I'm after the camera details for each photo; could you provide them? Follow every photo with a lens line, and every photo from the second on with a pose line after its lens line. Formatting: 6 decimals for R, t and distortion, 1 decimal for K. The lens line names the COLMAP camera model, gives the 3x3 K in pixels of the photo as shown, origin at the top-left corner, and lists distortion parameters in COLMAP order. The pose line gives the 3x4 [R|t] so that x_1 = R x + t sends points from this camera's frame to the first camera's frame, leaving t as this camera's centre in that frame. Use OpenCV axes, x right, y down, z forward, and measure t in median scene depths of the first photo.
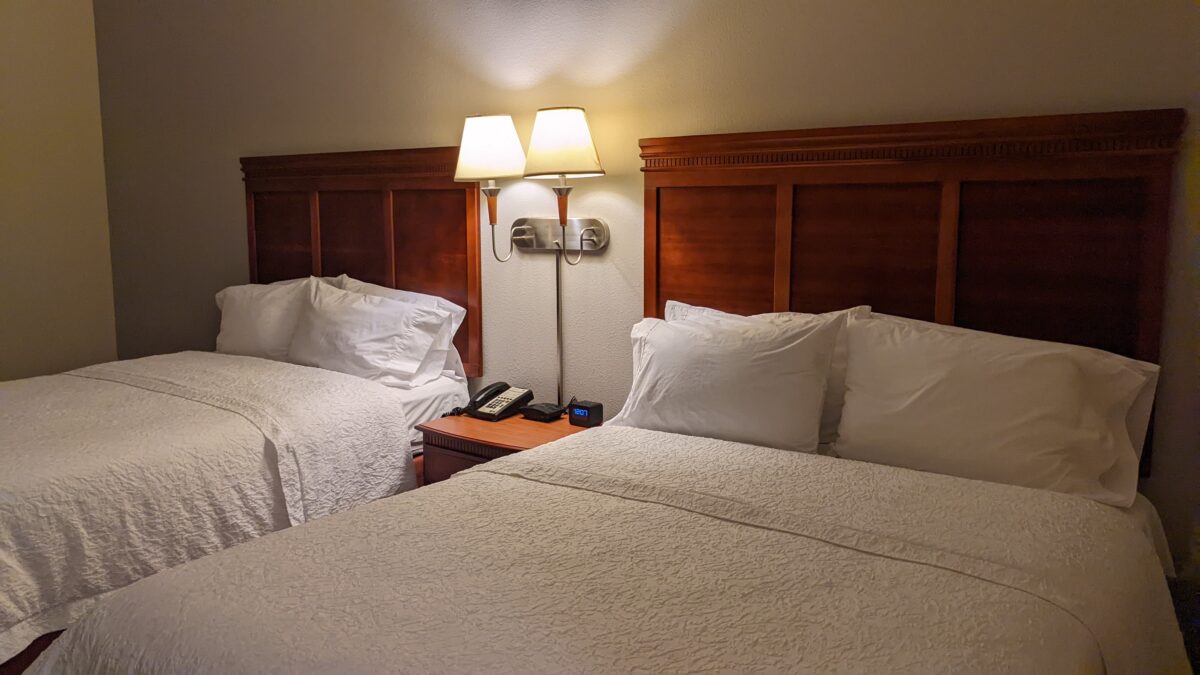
lens RADIAL K [[939.9, 0, 580.8], [0, 939.9, 324.1], [0, 0, 1]] dist [0.064961, -0.075988]
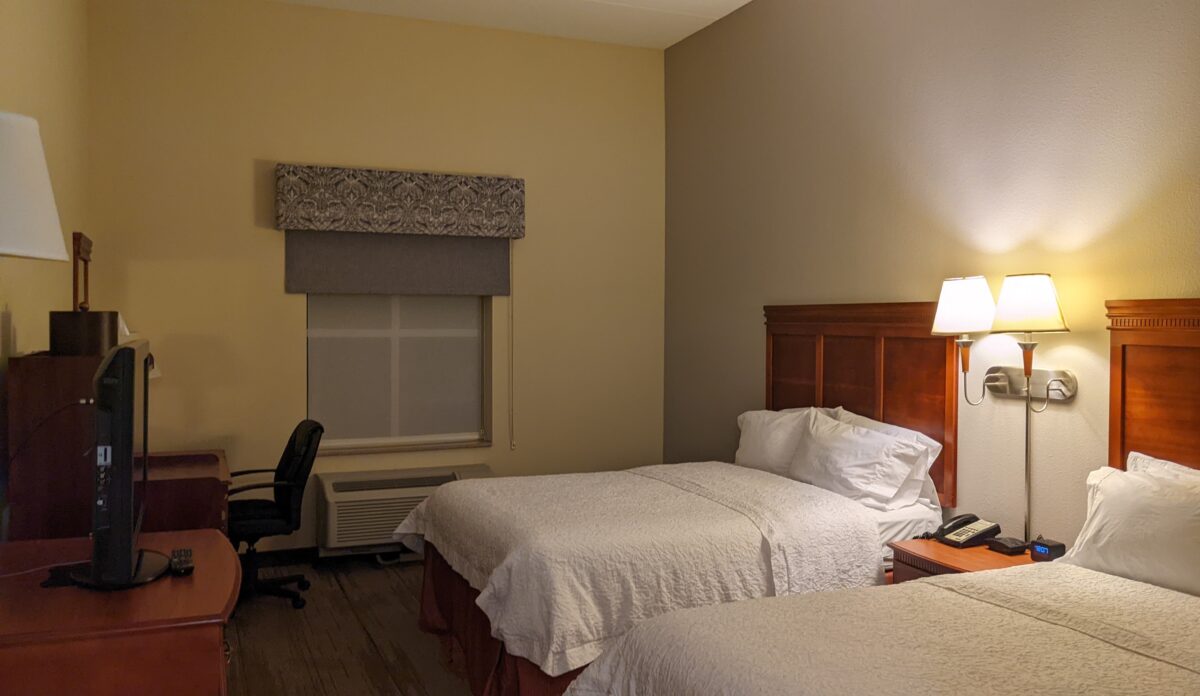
lens RADIAL K [[879.0, 0, 600.0], [0, 879.0, 348.0], [0, 0, 1]] dist [0.005774, -0.050422]
pose [[0.861457, 0.019765, -0.507446, 0.070330], [-0.076056, 0.992994, -0.090439, -0.006227], [0.502103, 0.116503, 0.856925, -0.143347]]
